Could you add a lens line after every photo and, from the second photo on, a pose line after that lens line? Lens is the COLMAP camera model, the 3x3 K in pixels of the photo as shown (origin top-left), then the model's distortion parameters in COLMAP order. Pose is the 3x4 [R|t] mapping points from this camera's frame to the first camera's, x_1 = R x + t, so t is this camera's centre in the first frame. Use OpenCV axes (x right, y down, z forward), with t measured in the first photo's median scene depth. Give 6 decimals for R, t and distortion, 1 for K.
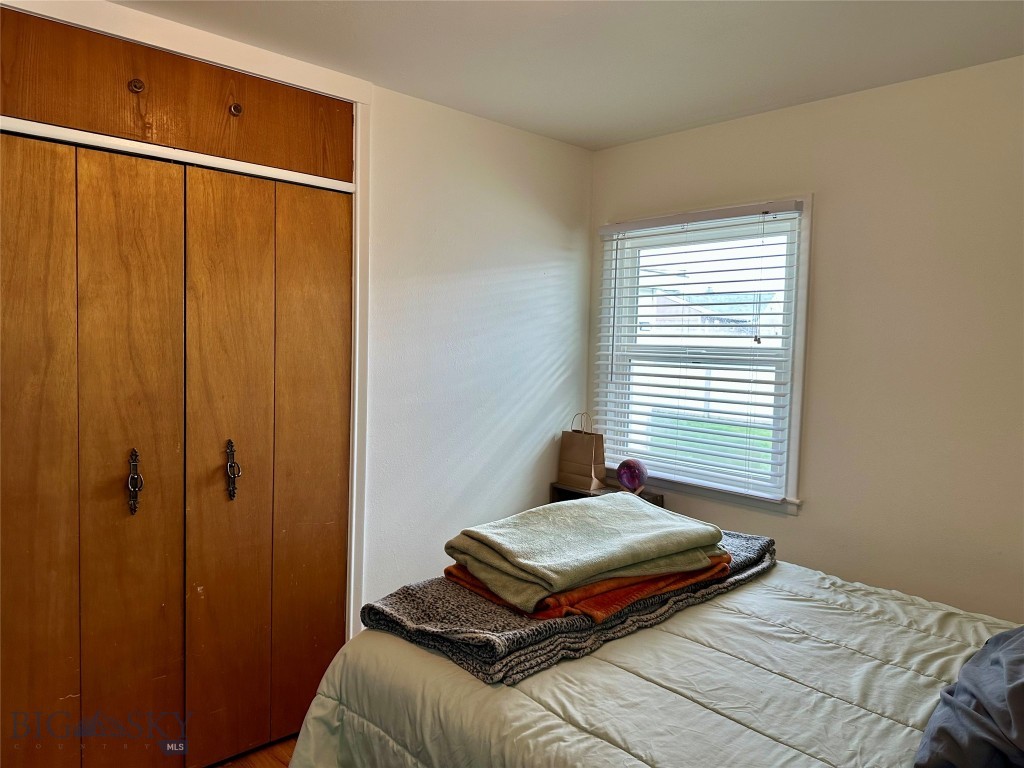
lens RADIAL K [[714.7, 0, 512.5], [0, 714.7, 372.6], [0, 0, 1]] dist [0.130849, -0.165164]
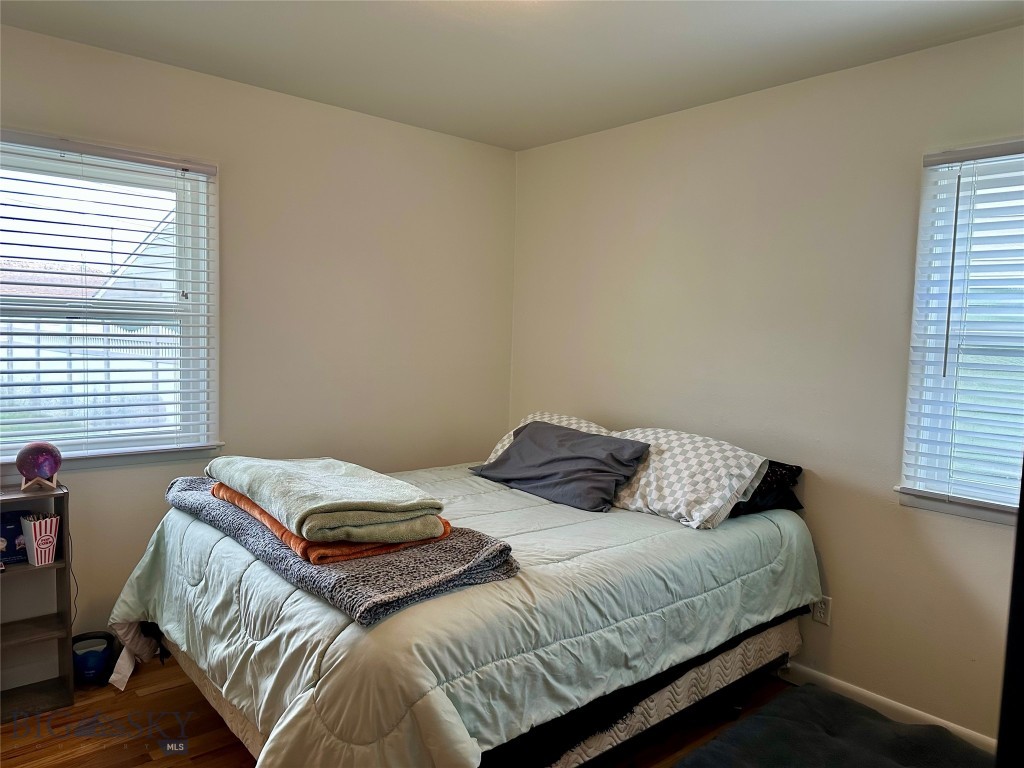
lens RADIAL K [[714.7, 0, 512.5], [0, 714.7, 372.6], [0, 0, 1]] dist [0.130849, -0.165164]
pose [[0.046521, -0.090839, 0.994778, -0.650329], [0.002832, 0.995865, 0.090806, -0.027313], [-0.998913, -0.001407, 0.046586, 0.471115]]
